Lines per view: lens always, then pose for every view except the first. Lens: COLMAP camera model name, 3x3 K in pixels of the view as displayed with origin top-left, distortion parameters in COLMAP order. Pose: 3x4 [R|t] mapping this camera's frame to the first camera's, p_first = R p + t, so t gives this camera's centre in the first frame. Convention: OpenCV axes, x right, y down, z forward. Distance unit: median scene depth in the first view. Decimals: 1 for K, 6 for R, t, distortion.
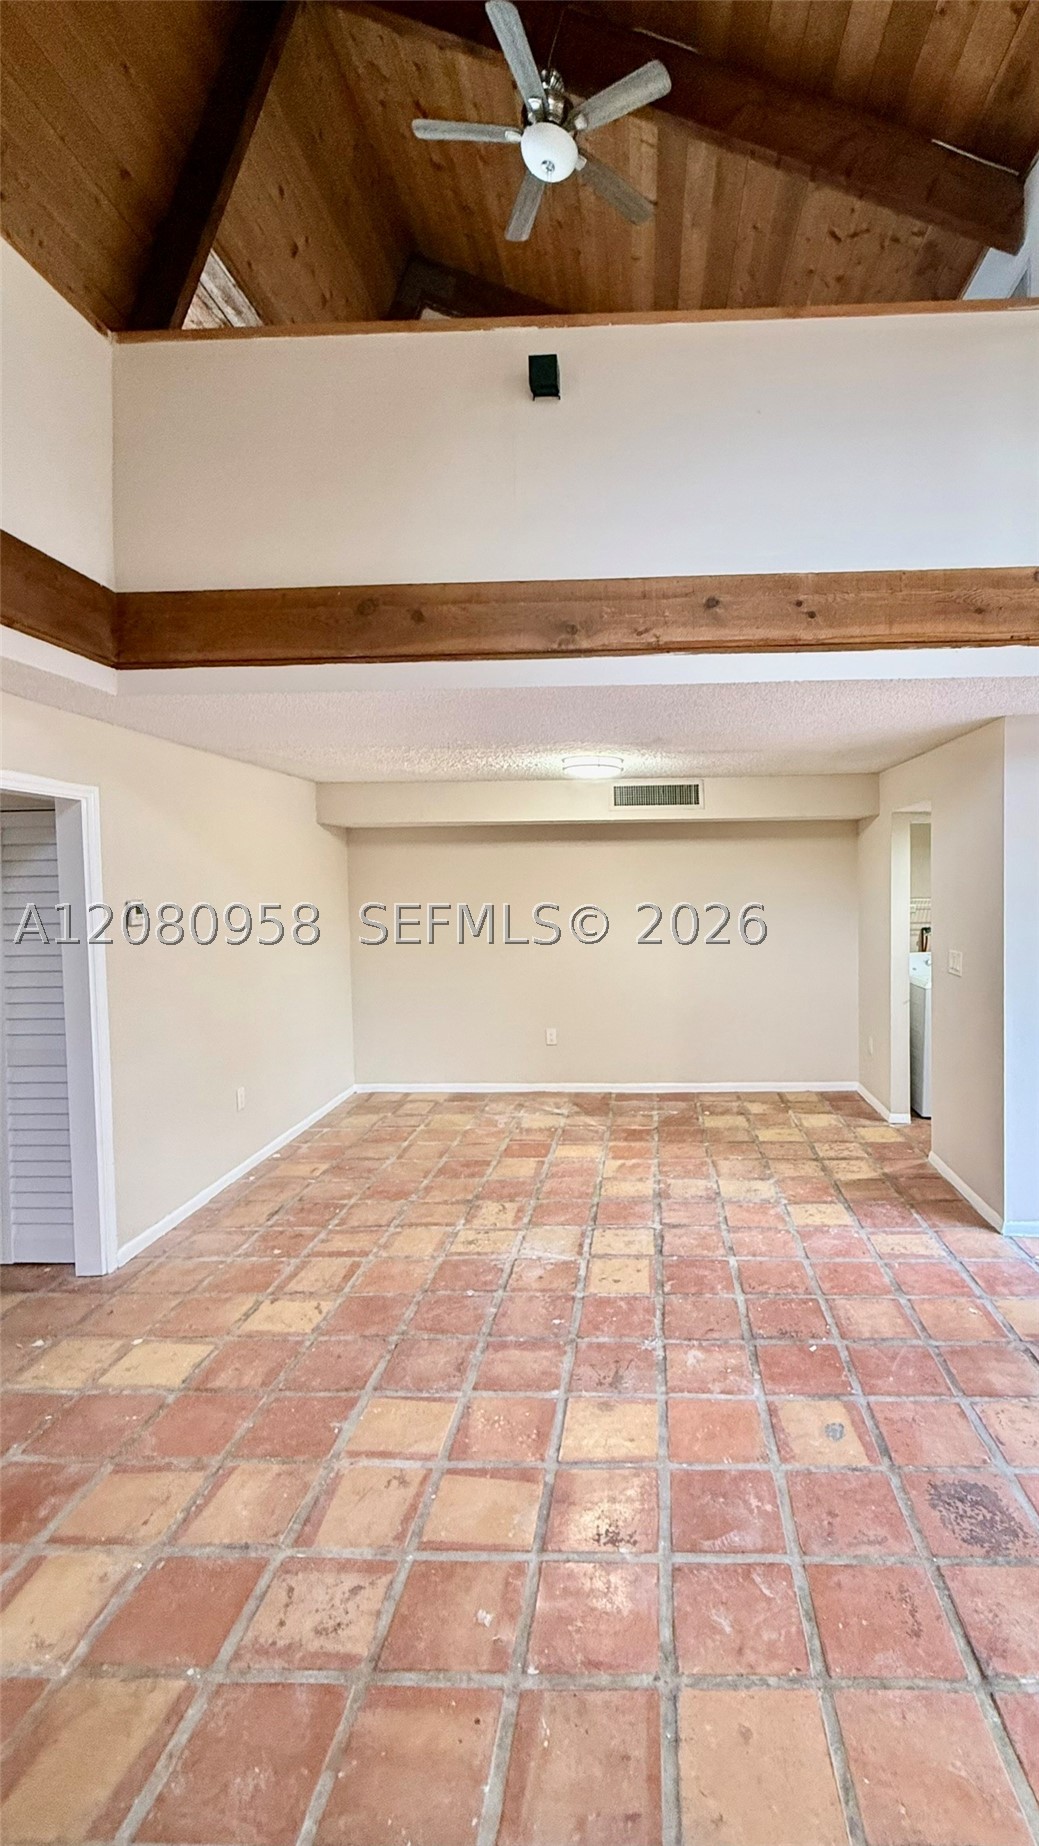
lens RADIAL K [[820.7, 0, 519.5], [0, 820.7, 919.1], [0, 0, 1]] dist [-0.001073, -0.000375]
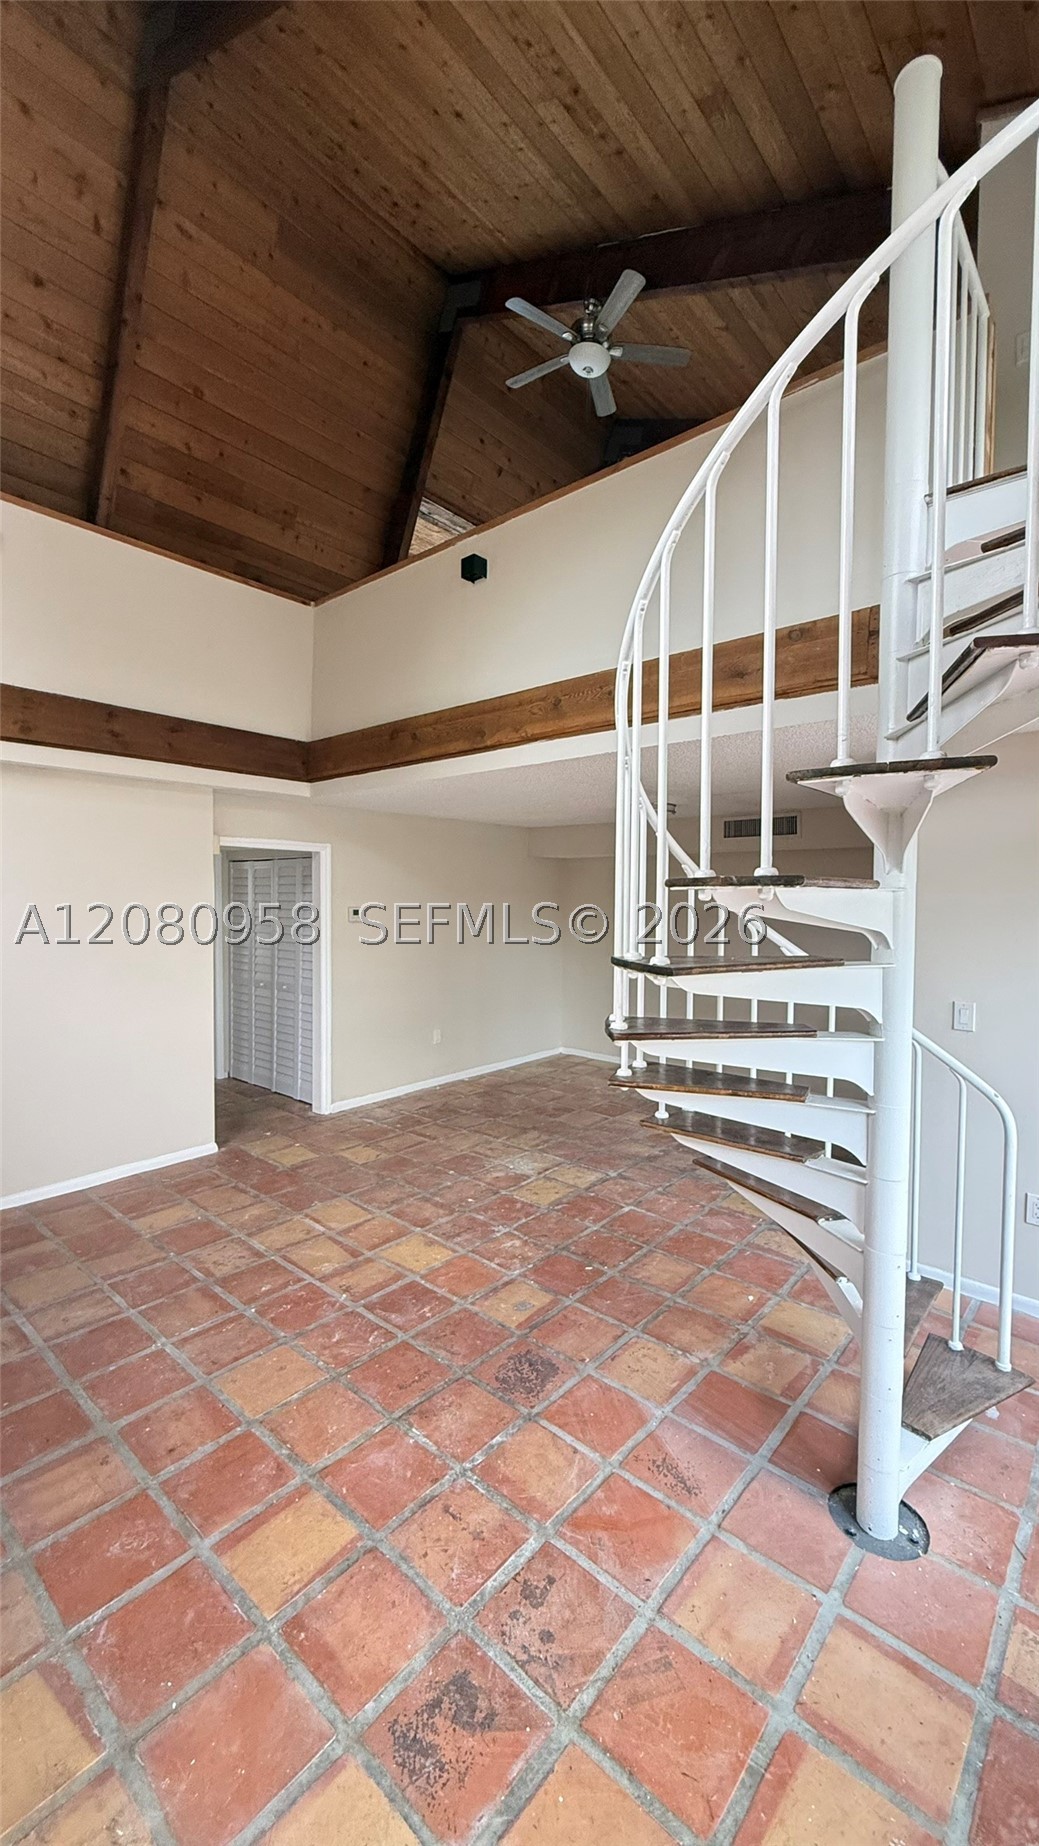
lens RADIAL K [[733.0, 0, 520.3], [0, 733.0, 924.3], [0, 0, 1]] dist [-0.001499, 0.000191]
pose [[0.772355, 0.042847, -0.633744, 0.904933], [-0.044073, 0.998933, 0.013825, -0.028494], [0.633660, 0.017253, 0.773419, 0.023980]]
